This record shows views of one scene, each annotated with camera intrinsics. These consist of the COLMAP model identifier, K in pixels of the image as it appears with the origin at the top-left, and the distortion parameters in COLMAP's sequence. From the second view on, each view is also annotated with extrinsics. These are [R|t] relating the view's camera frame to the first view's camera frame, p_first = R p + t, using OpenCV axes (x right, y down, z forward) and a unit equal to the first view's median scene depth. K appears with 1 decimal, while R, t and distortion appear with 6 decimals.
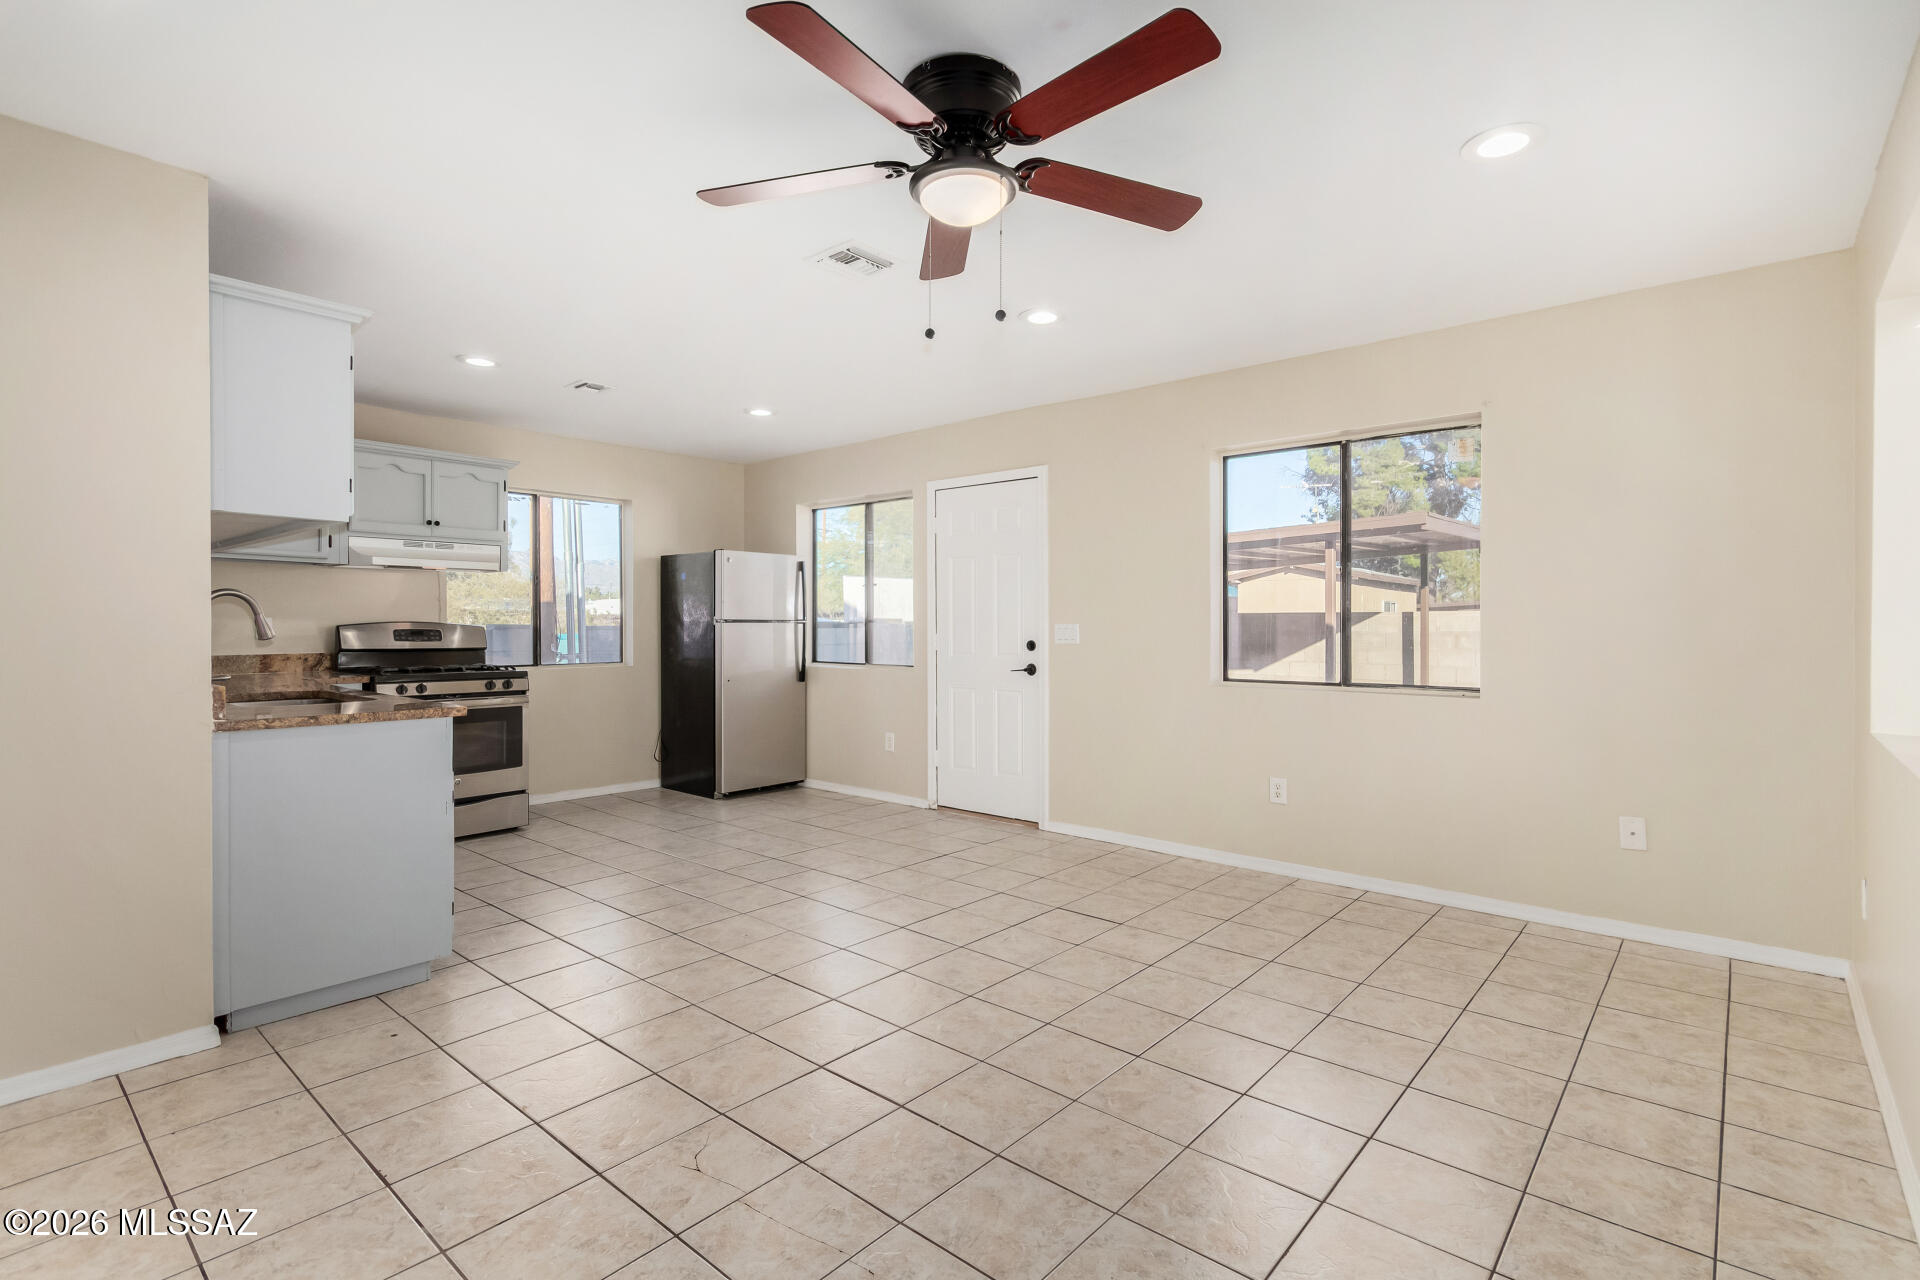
lens RADIAL K [[925.2, 0, 977.6], [0, 925.2, 638.7], [0, 0, 1]] dist [0.003091, 0.003144]
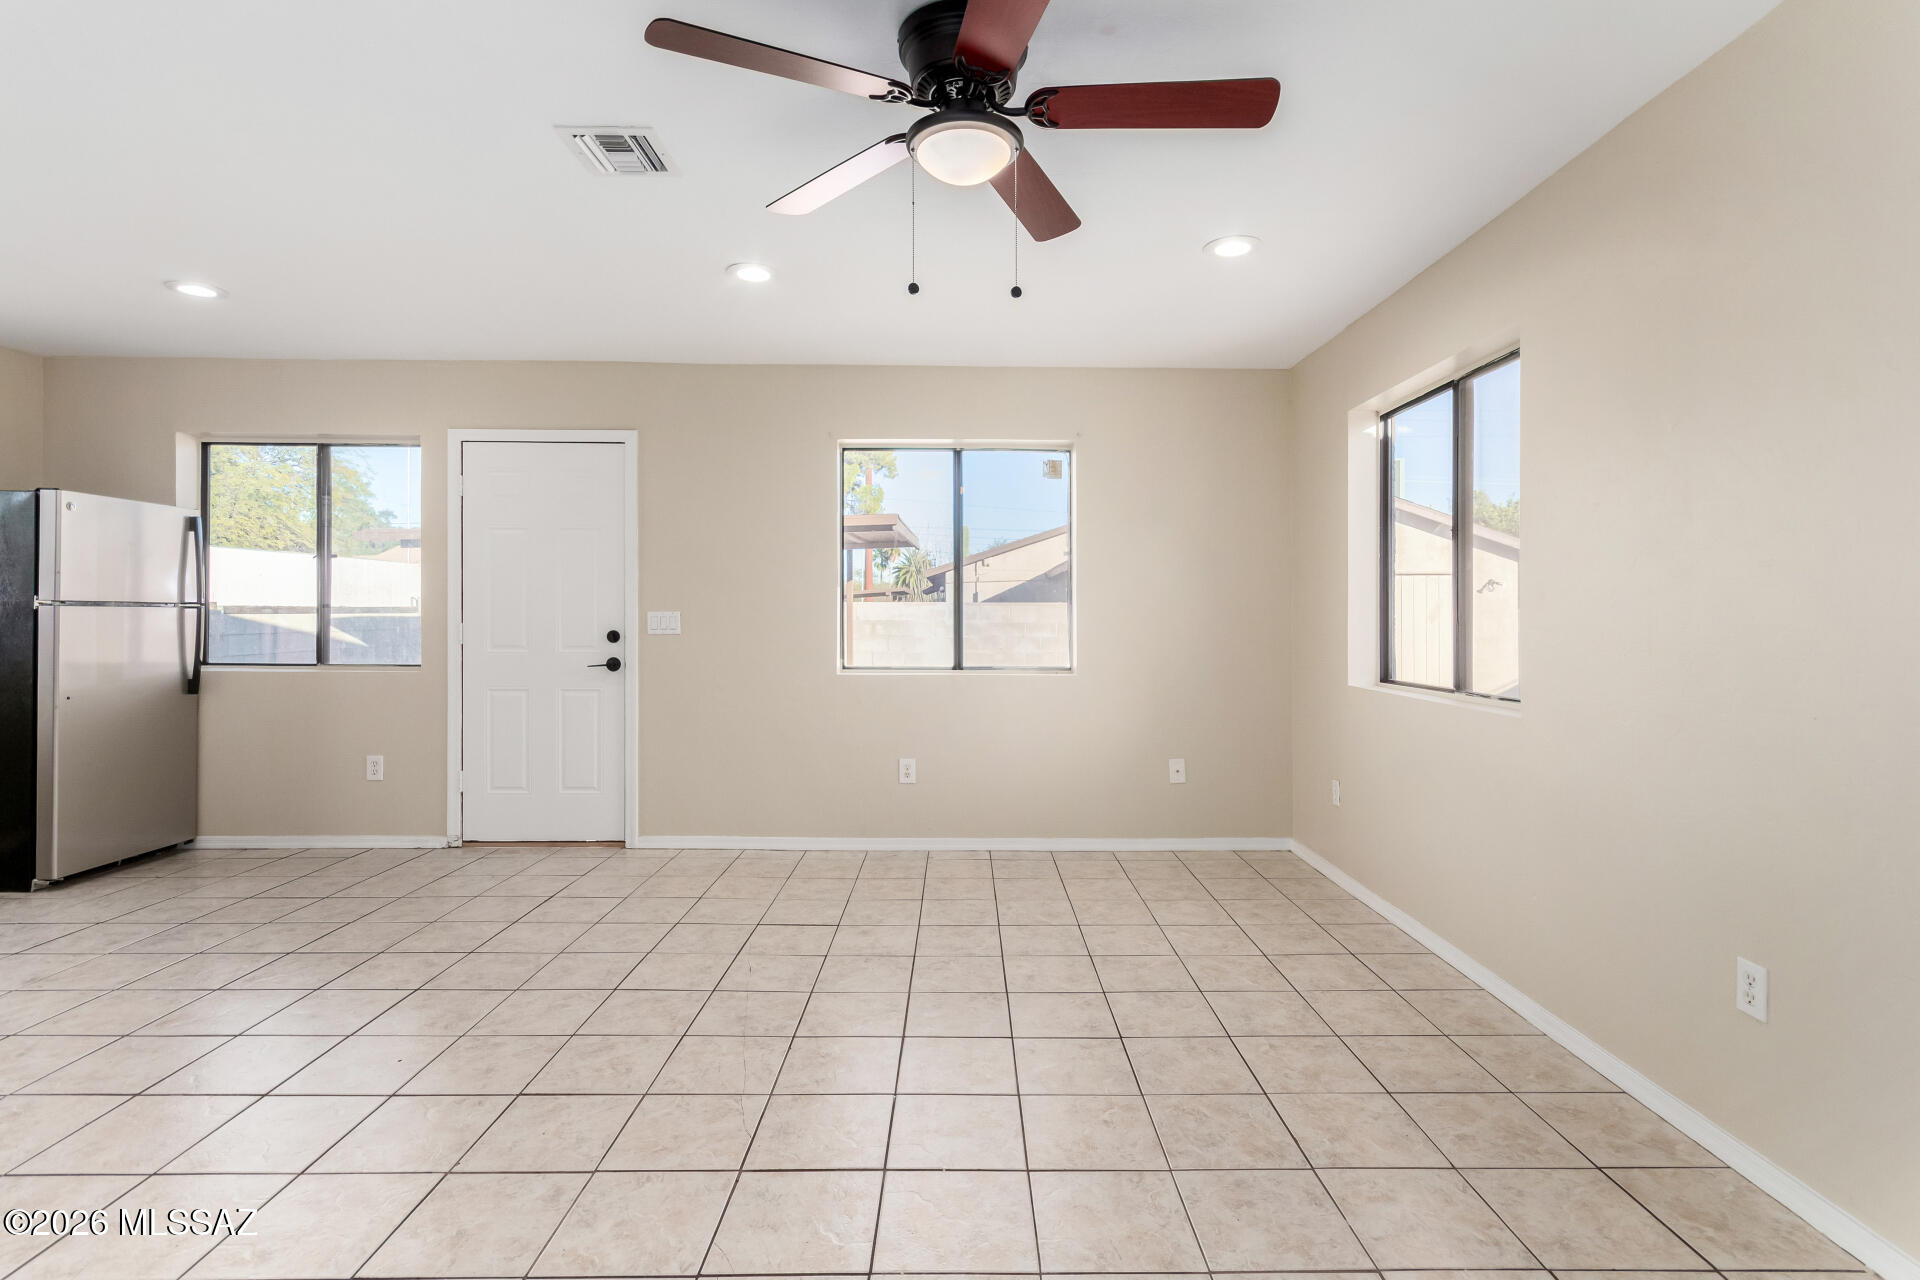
lens RADIAL K [[925.2, 0, 973.4], [0, 925.2, 621.2], [0, 0, 1]] dist [0.003091, 0.003144]
pose [[0.740846, -0.000277, 0.671675, -0.272623], [0.004002, 0.999984, -0.004001, -0.002257], [-0.671663, 0.005652, 0.740835, 0.134785]]
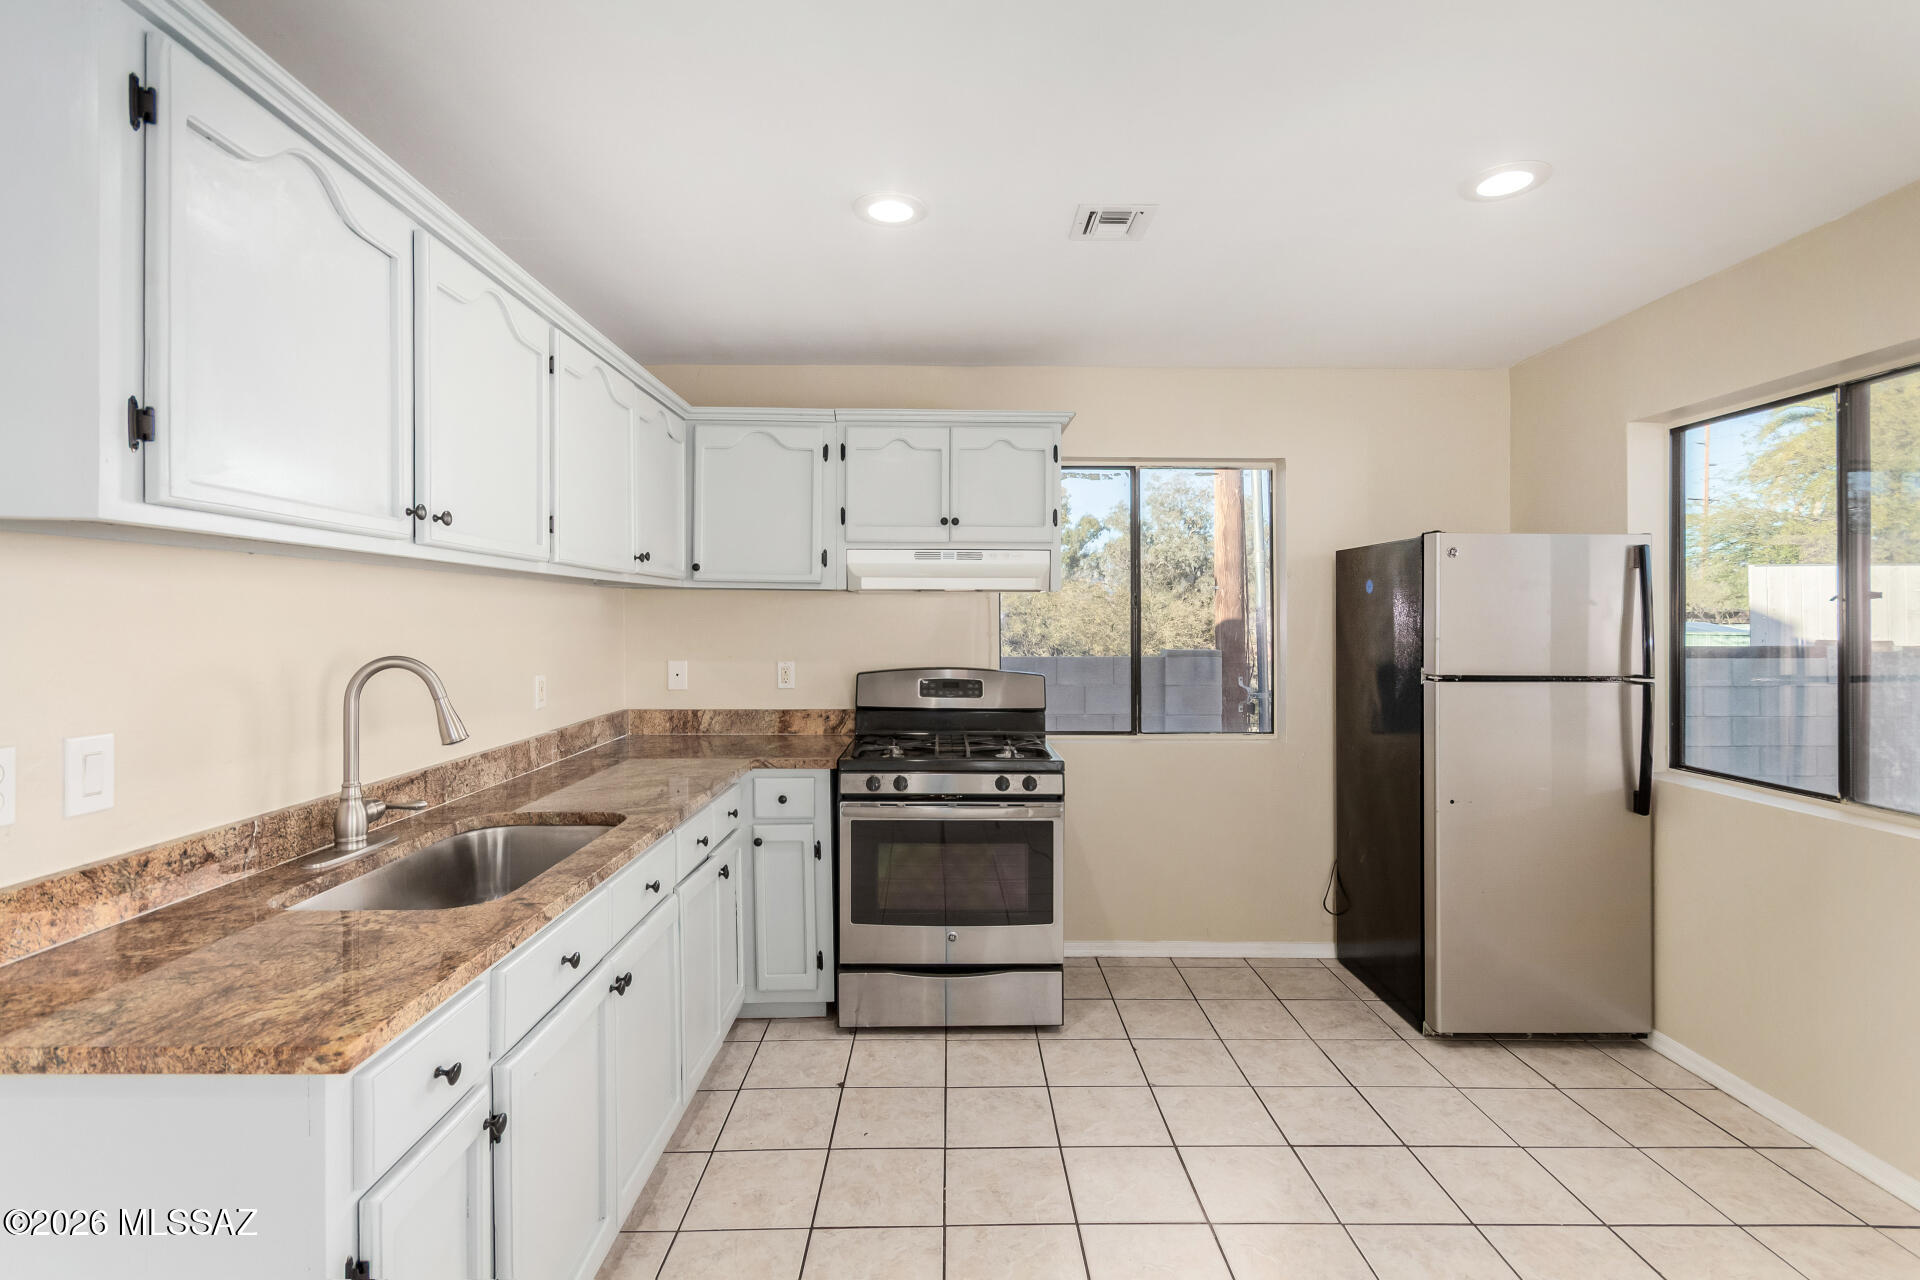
lens RADIAL K [[925.2, 0, 965.9], [0, 925.2, 621.3], [0, 0, 1]] dist [0.003091, 0.003144]
pose [[0.669629, 0.000748, -0.742695, -0.091872], [-0.011639, 0.999887, -0.009487, -0.047260], [0.742604, 0.014997, 0.669562, 0.557762]]
